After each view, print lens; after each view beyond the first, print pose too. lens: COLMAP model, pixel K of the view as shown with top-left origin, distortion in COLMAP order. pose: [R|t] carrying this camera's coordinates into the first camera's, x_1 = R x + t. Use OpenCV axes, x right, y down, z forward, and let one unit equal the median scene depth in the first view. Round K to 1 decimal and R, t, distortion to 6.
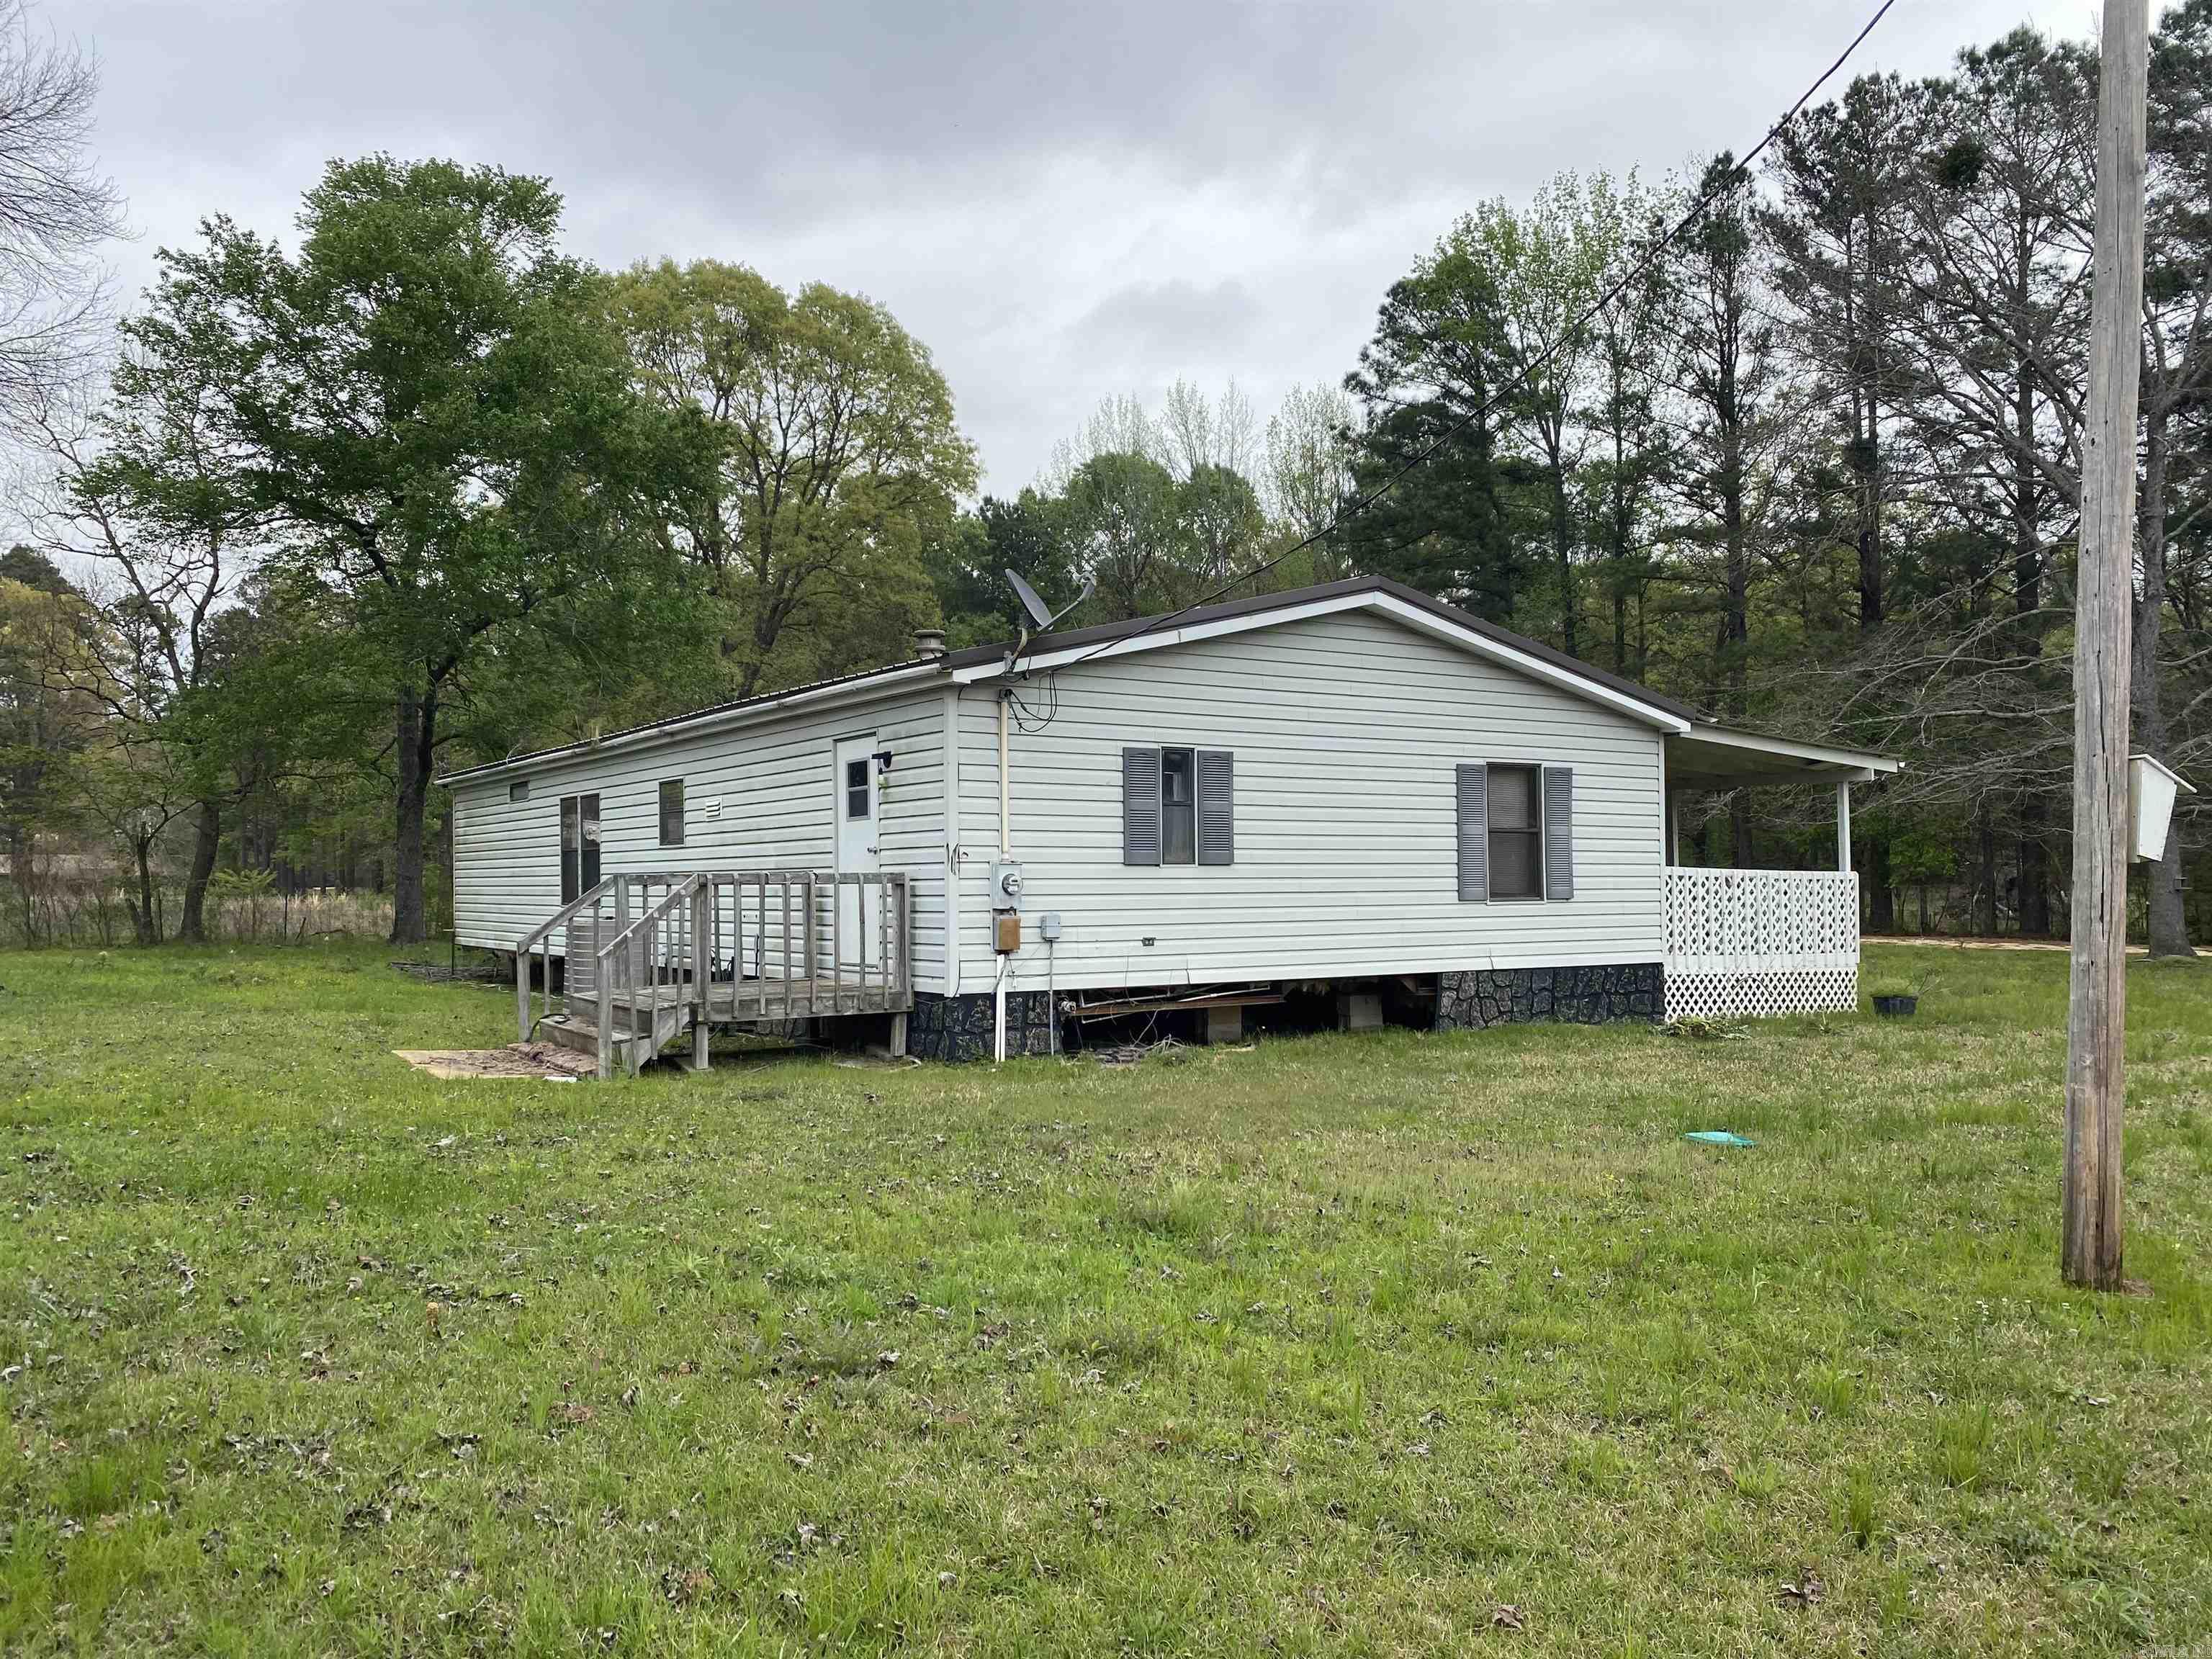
lens RADIAL K [[1692.1, 0, 1072.4], [0, 1692.1, 826.1], [0, 0, 1]] dist [0.049756, -0.004951]
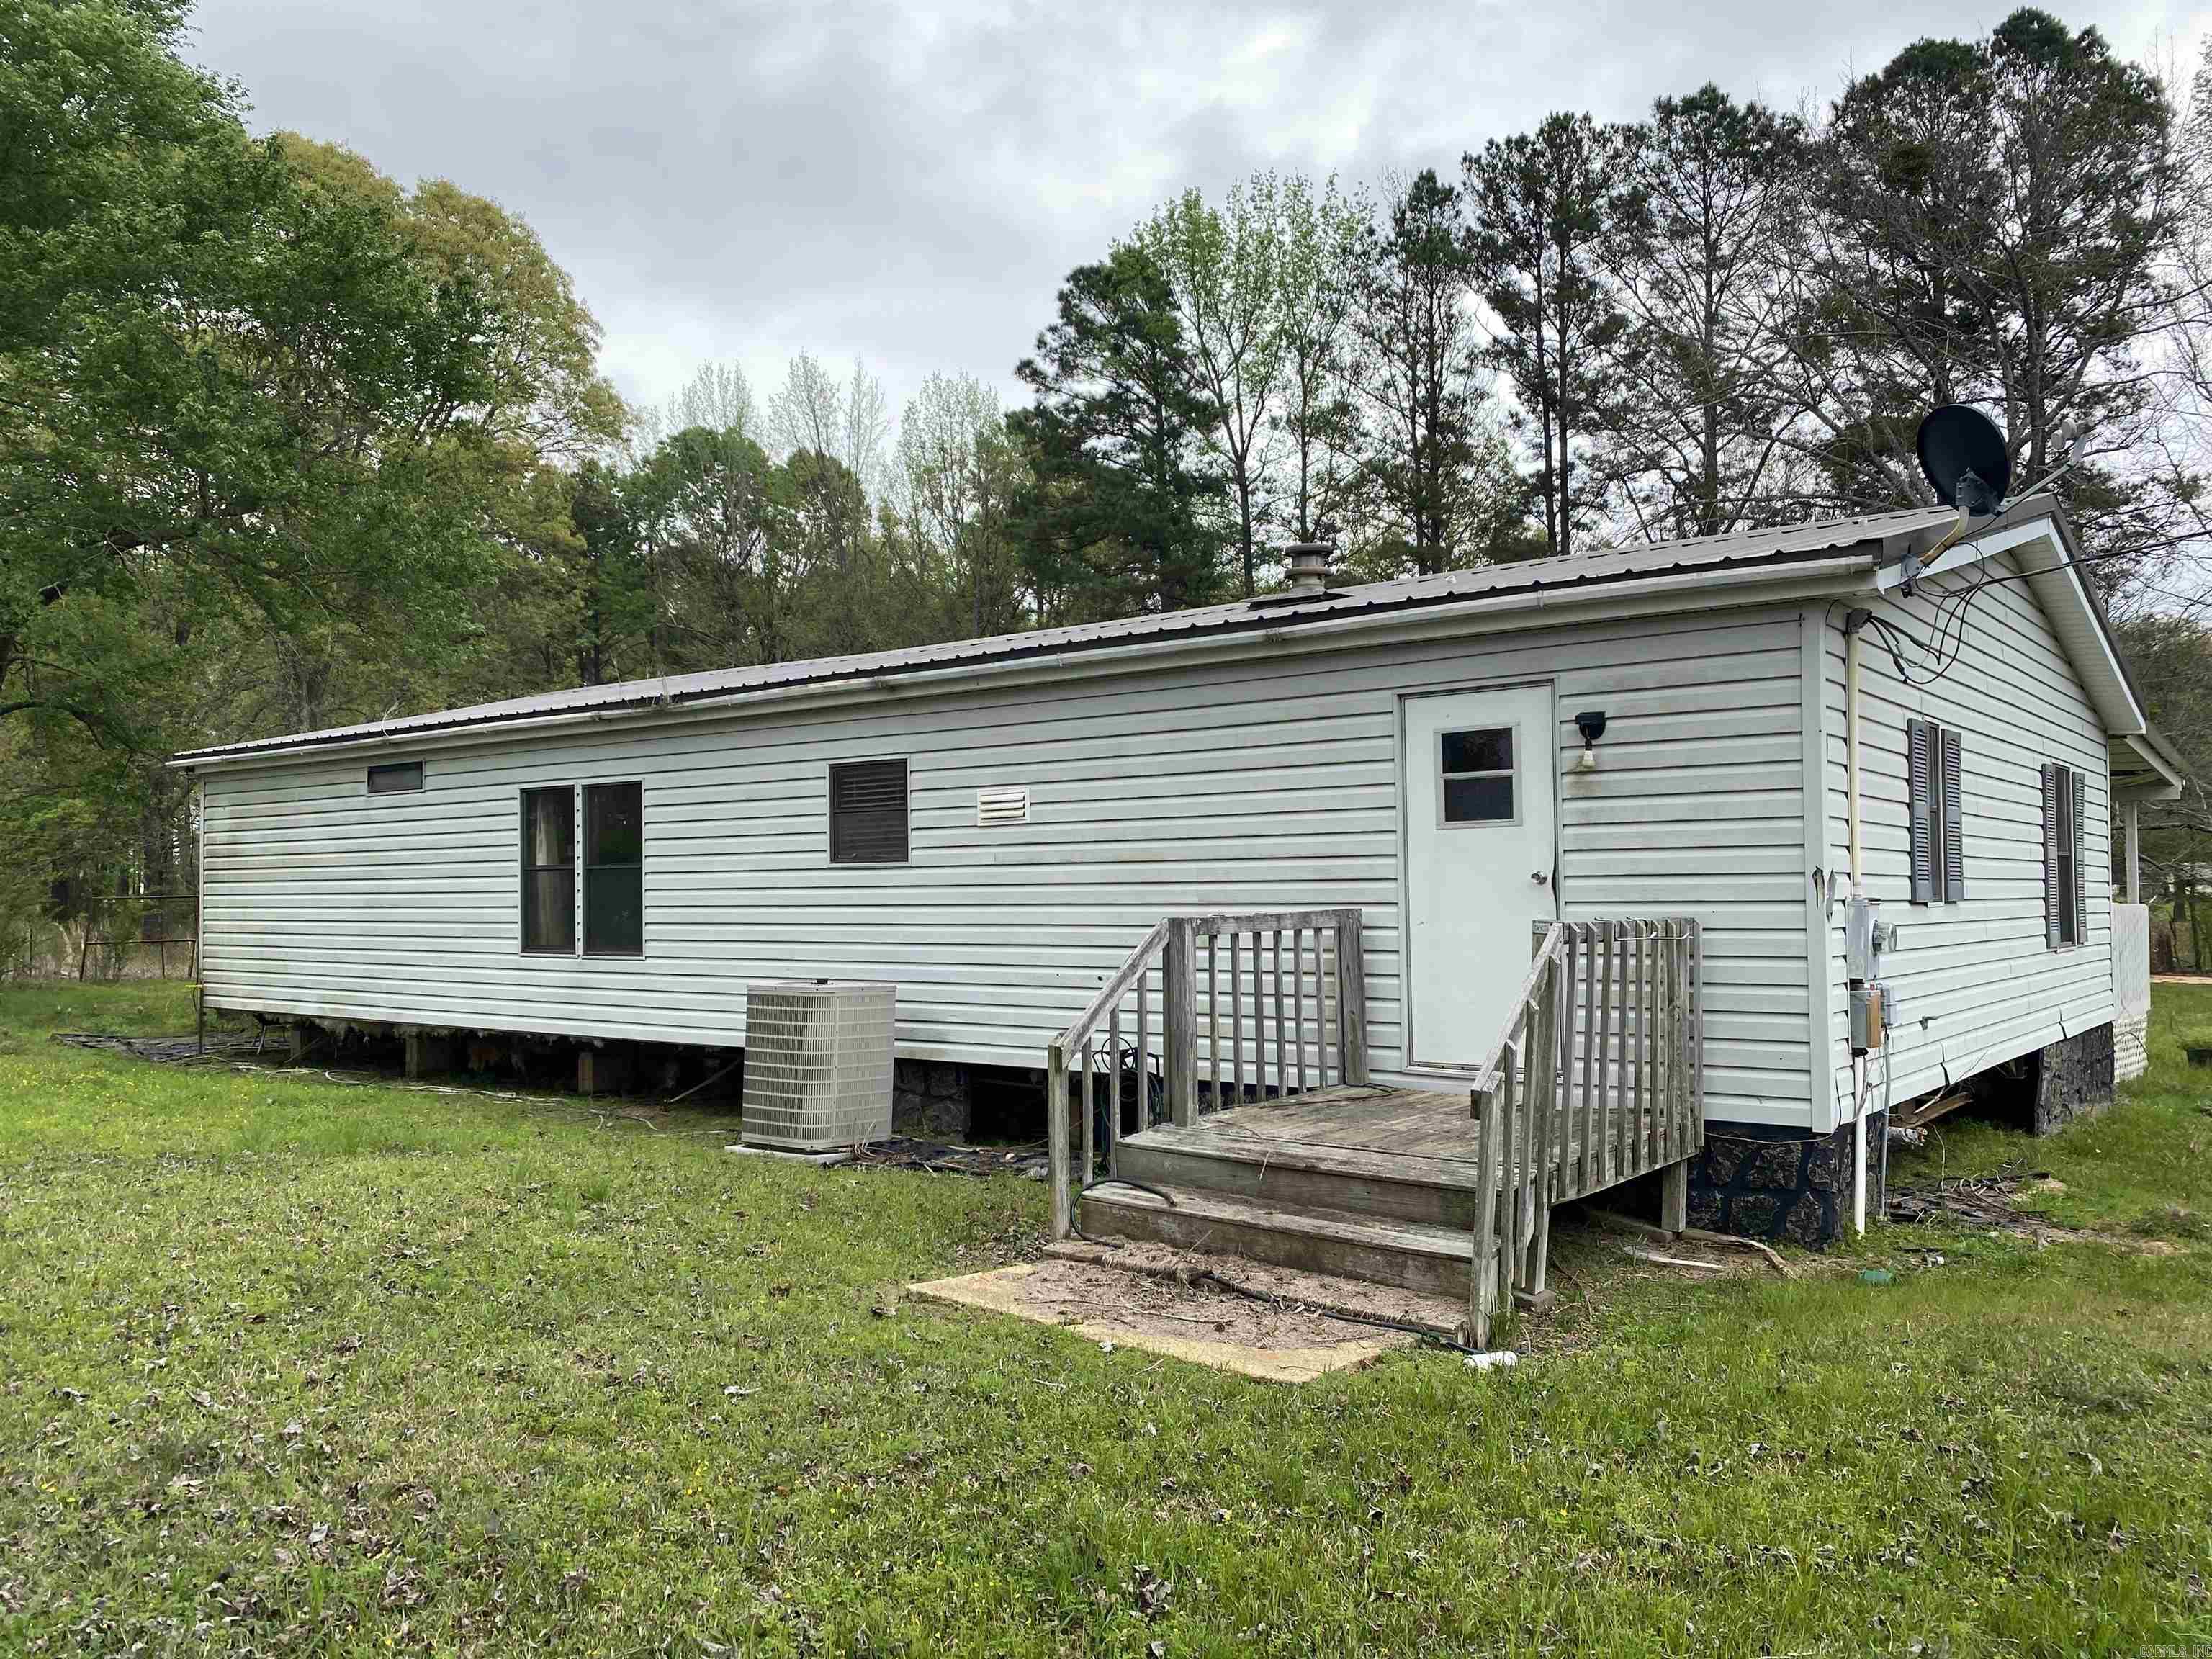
lens RADIAL K [[1676.0, 0, 1048.4], [0, 1676.0, 825.1], [0, 0, 1]] dist [0.088893, -0.125988]
pose [[0.950893, 0.013526, 0.309224, -0.129955], [-0.010465, 0.999878, -0.011555, 0.001245], [-0.309343, 0.007751, 0.950919, 0.135106]]
